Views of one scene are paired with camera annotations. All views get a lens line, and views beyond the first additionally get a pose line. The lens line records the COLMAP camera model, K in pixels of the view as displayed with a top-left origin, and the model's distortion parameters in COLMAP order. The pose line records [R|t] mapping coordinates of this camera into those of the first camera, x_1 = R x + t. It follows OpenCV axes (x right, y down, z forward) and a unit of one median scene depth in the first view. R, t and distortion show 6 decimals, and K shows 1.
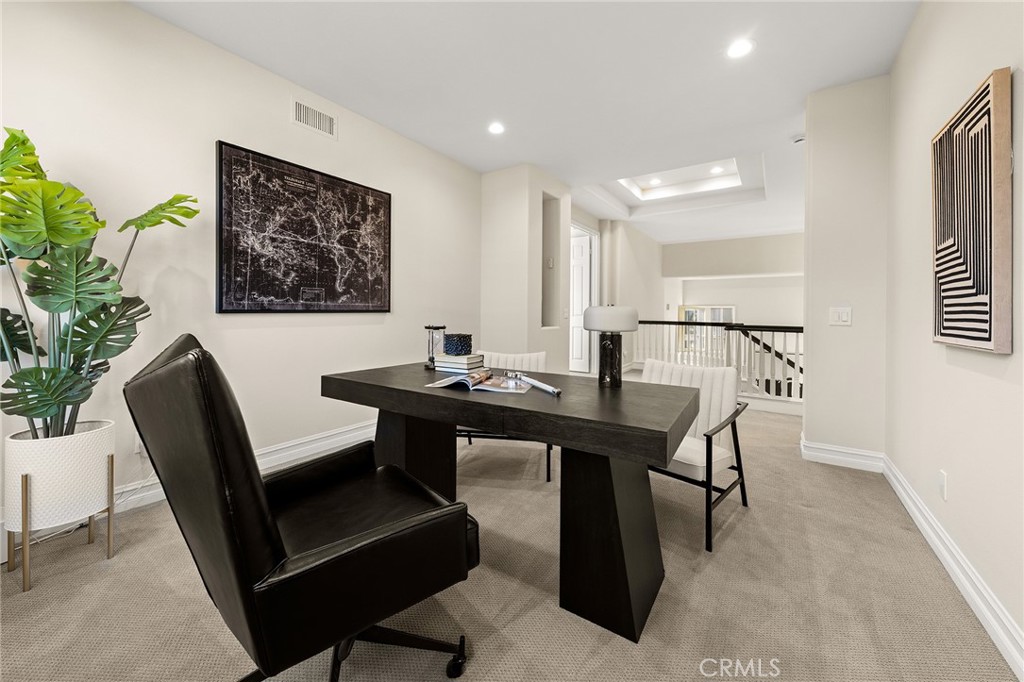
lens RADIAL K [[566.2, 0, 514.0], [0, 566.2, 302.7], [0, 0, 1]] dist [-0.000256, -0.000047]
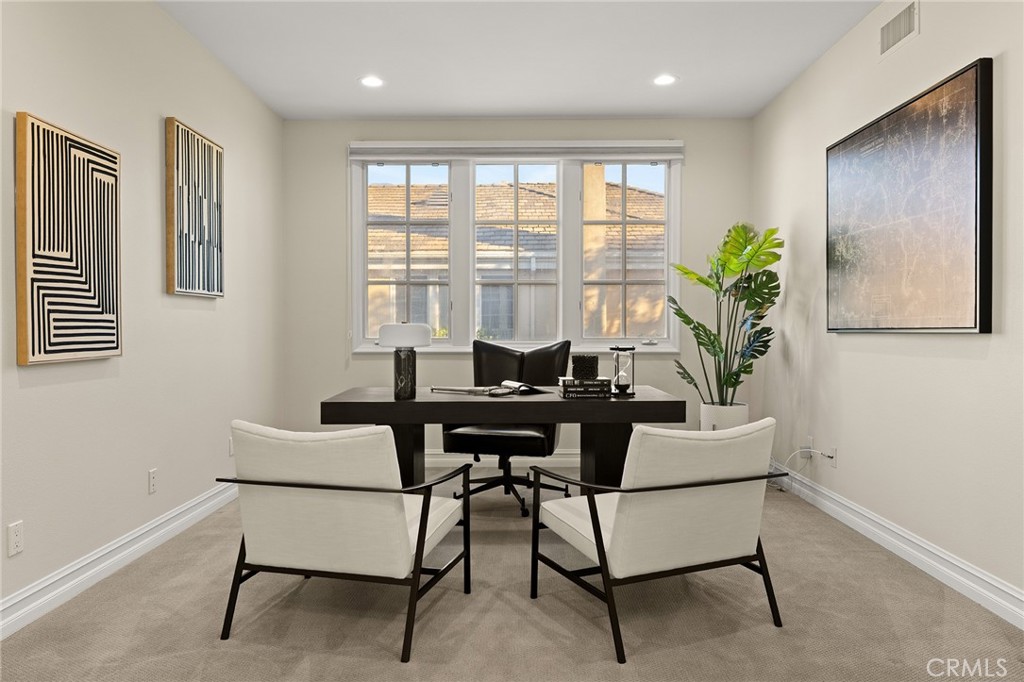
lens RADIAL K [[683.0, 0, 513.6], [0, 683.0, 341.6], [0, 0, 1]] dist [0.001034, -0.000362]
pose [[-0.891243, 0.003366, -0.453513, 0.424145], [0.002306, 0.999993, 0.002891, 0.027332], [0.453520, 0.001530, -0.891245, 1.646437]]
